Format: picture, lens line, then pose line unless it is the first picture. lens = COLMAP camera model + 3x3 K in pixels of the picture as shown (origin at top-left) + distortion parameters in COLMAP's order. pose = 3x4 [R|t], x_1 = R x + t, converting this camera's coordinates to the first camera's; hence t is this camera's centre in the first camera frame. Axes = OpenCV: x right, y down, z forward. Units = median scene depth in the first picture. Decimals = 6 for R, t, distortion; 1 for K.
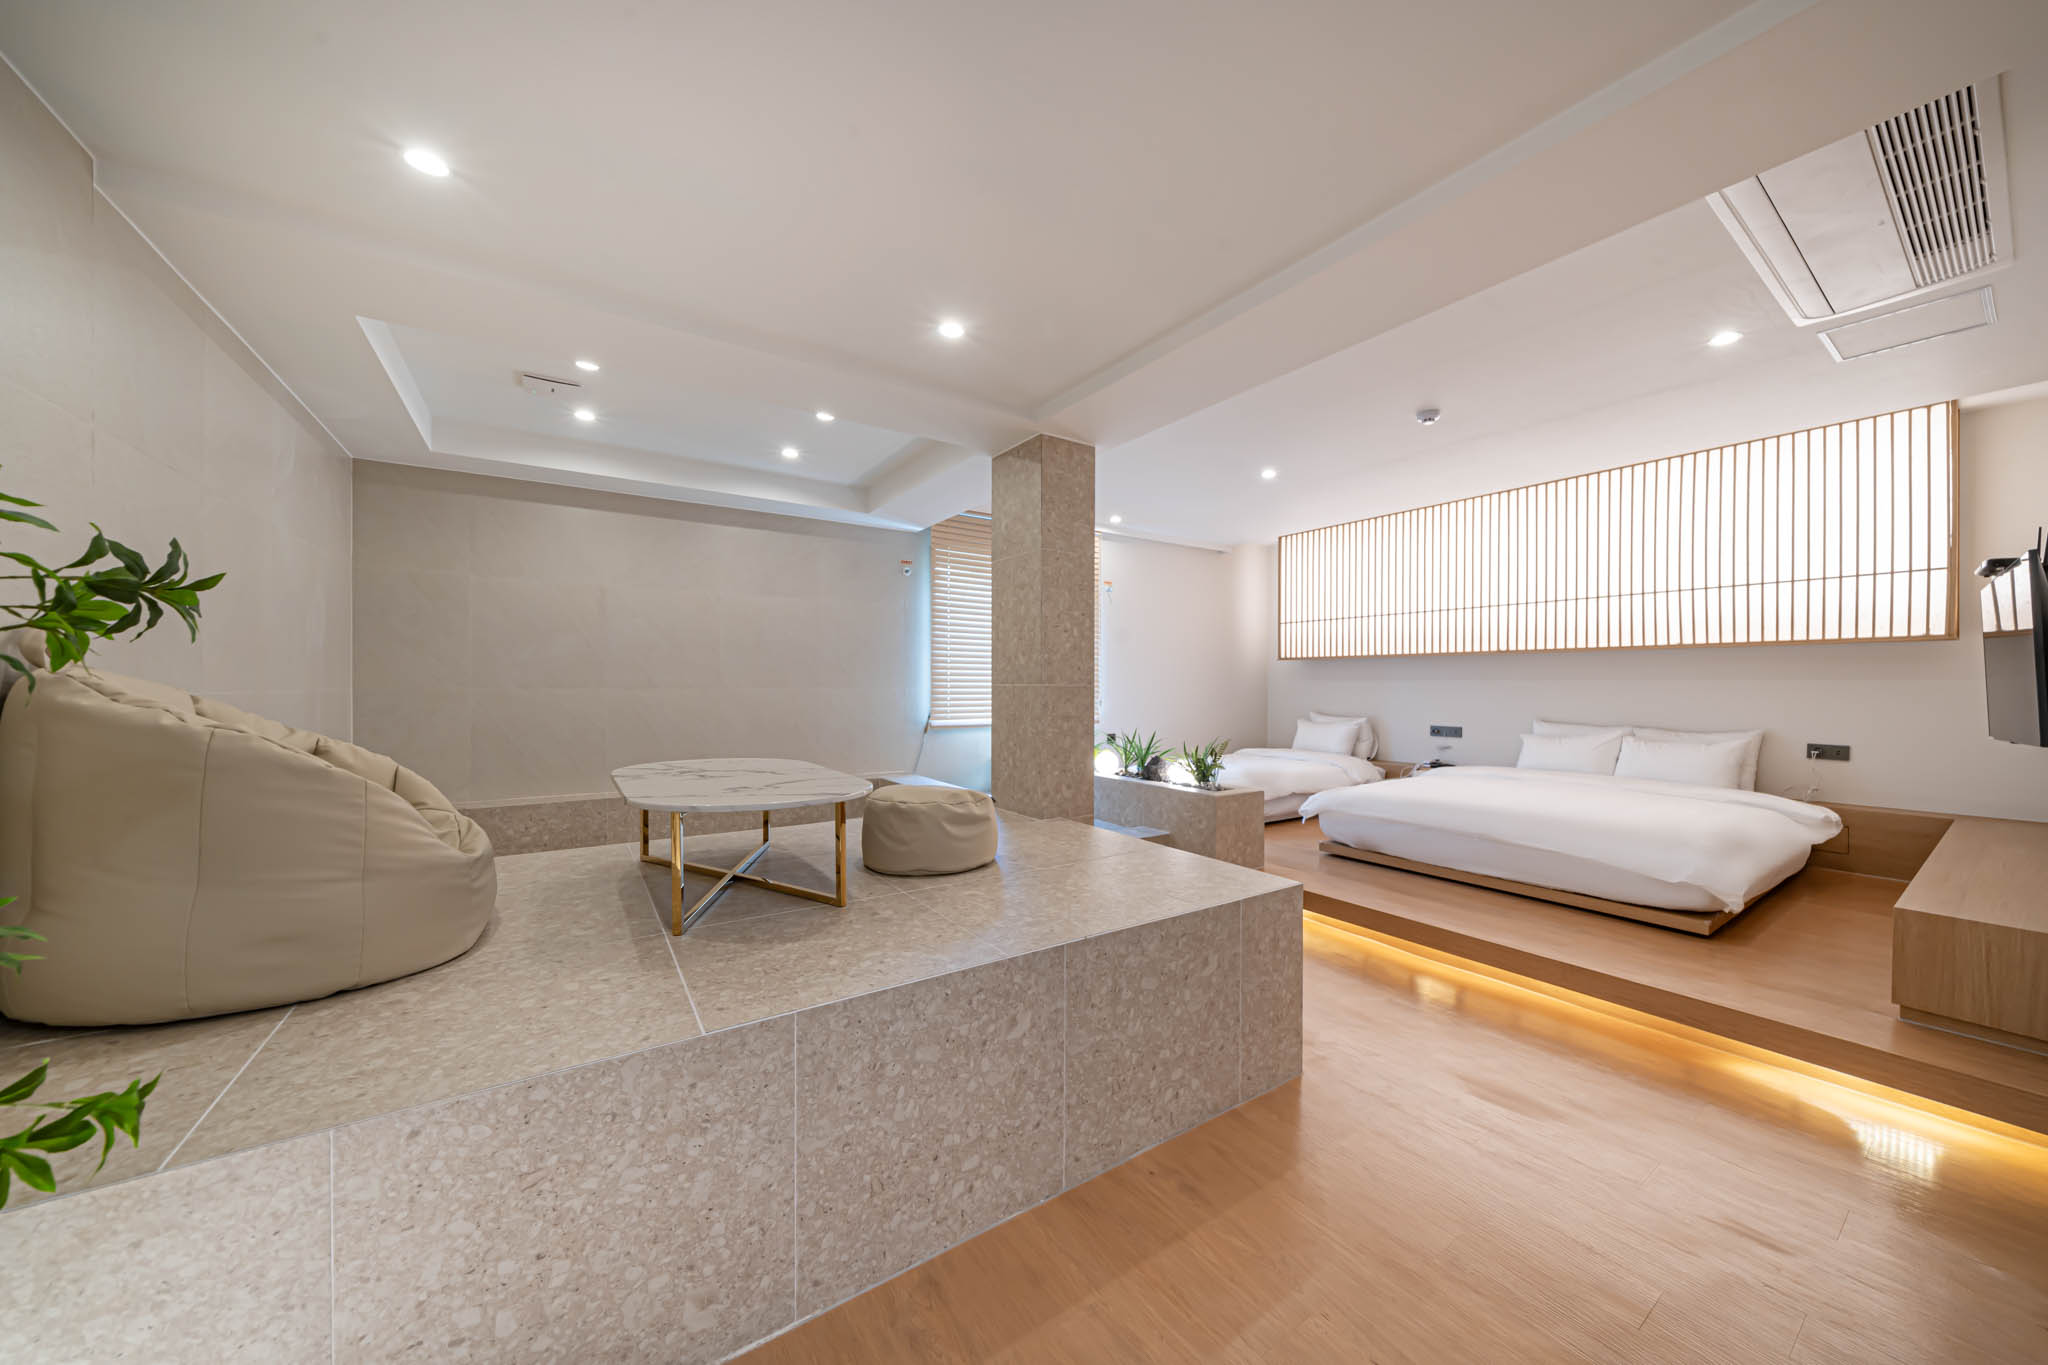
lens RADIAL K [[707.9, 0, 1067.6], [0, 707.9, 687.1], [0, 0, 1]] dist [-0.015637, 0.003442]
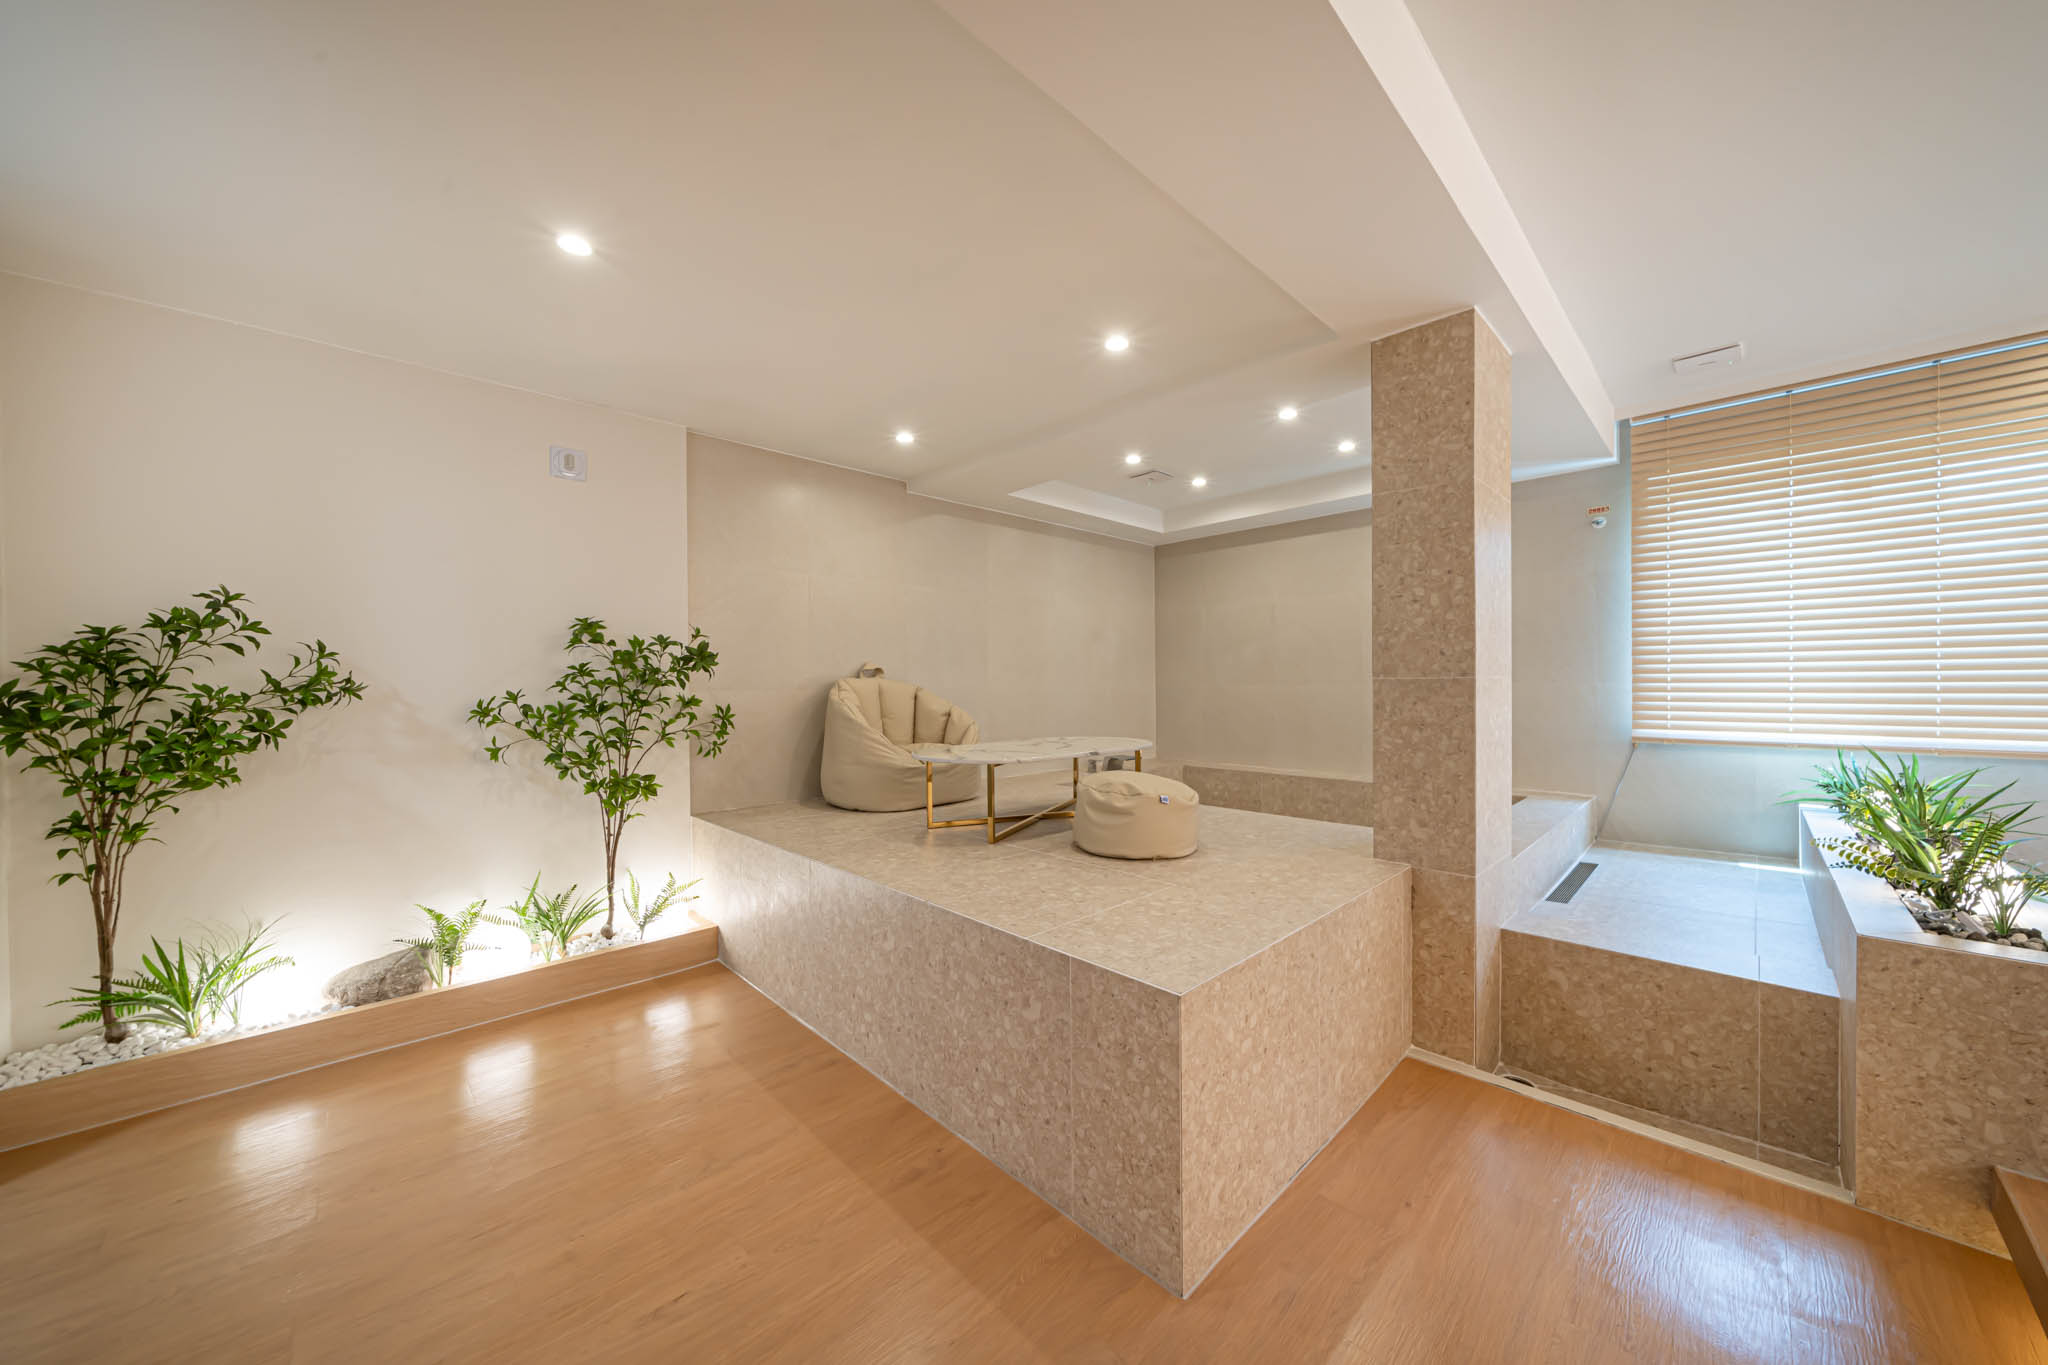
lens RADIAL K [[707.9, 0, 1067.6], [0, 707.9, 687.1], [0, 0, 1]] dist [-0.015637, 0.003442]
pose [[0.179300, 0.002748, -0.983791, 0.935335], [0.004810, 0.999982, 0.003670, 0.003202], [0.983783, -0.005390, 0.179283, 0.801008]]
